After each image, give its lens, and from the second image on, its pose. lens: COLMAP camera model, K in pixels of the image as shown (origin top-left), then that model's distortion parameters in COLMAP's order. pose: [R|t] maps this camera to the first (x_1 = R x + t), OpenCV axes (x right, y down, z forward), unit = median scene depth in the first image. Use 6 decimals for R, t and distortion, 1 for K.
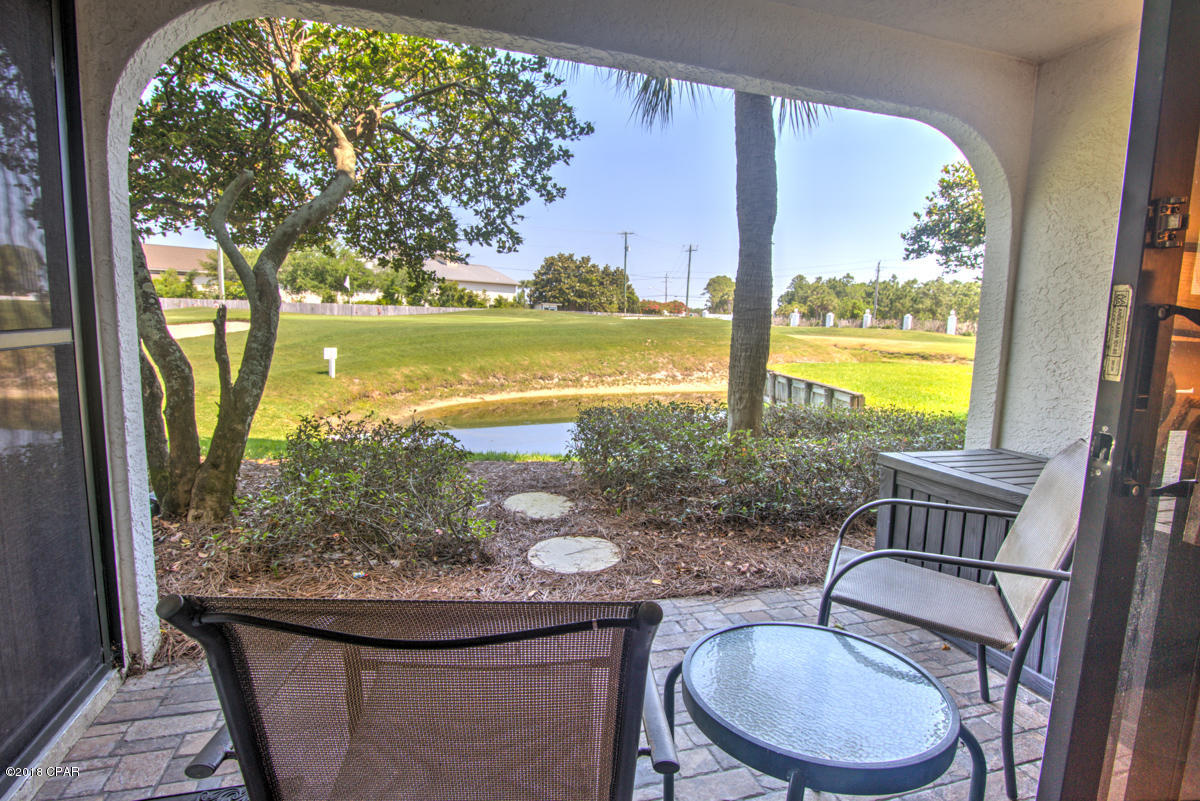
lens RADIAL K [[611.4, 0, 600.9], [0, 611.4, 402.8], [0, 0, 1]] dist [-0.023130, 0.000040]
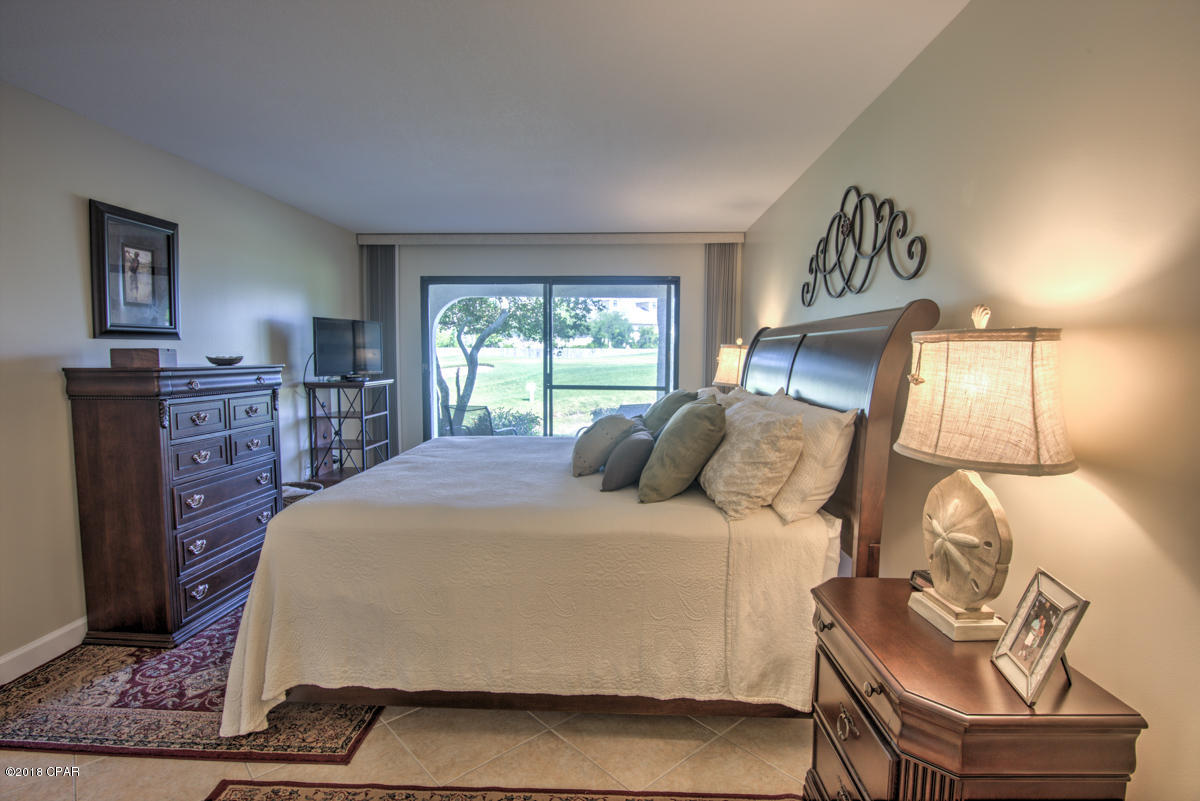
lens RADIAL K [[583.9, 0, 597.1], [0, 583.9, 399.3], [0, 0, 1]] dist [-0.021873, -0.000891]
pose [[0.939124, 0.001093, -0.343578, 0.073706], [-0.022519, 0.998041, -0.058377, 0.010693], [0.342841, 0.062560, 0.937308, -0.106266]]
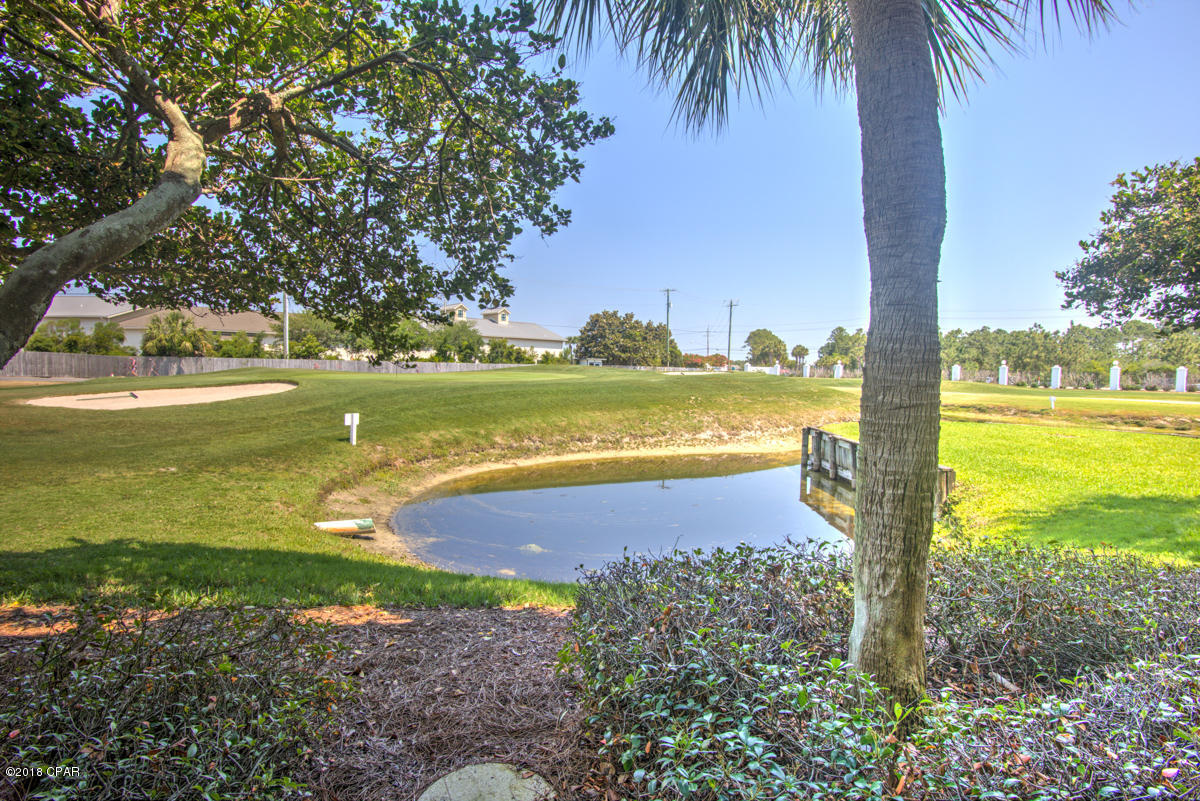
lens RADIAL K [[583.9, 0, 601.5], [0, 583.9, 403.8], [0, 0, 1]] dist [-0.021873, -0.000891]
pose [[0.997142, -0.006990, -0.075231, 0.002733], [0.000849, 0.996685, -0.081358, -0.011162], [0.075550, 0.081062, 0.993842, 0.047694]]
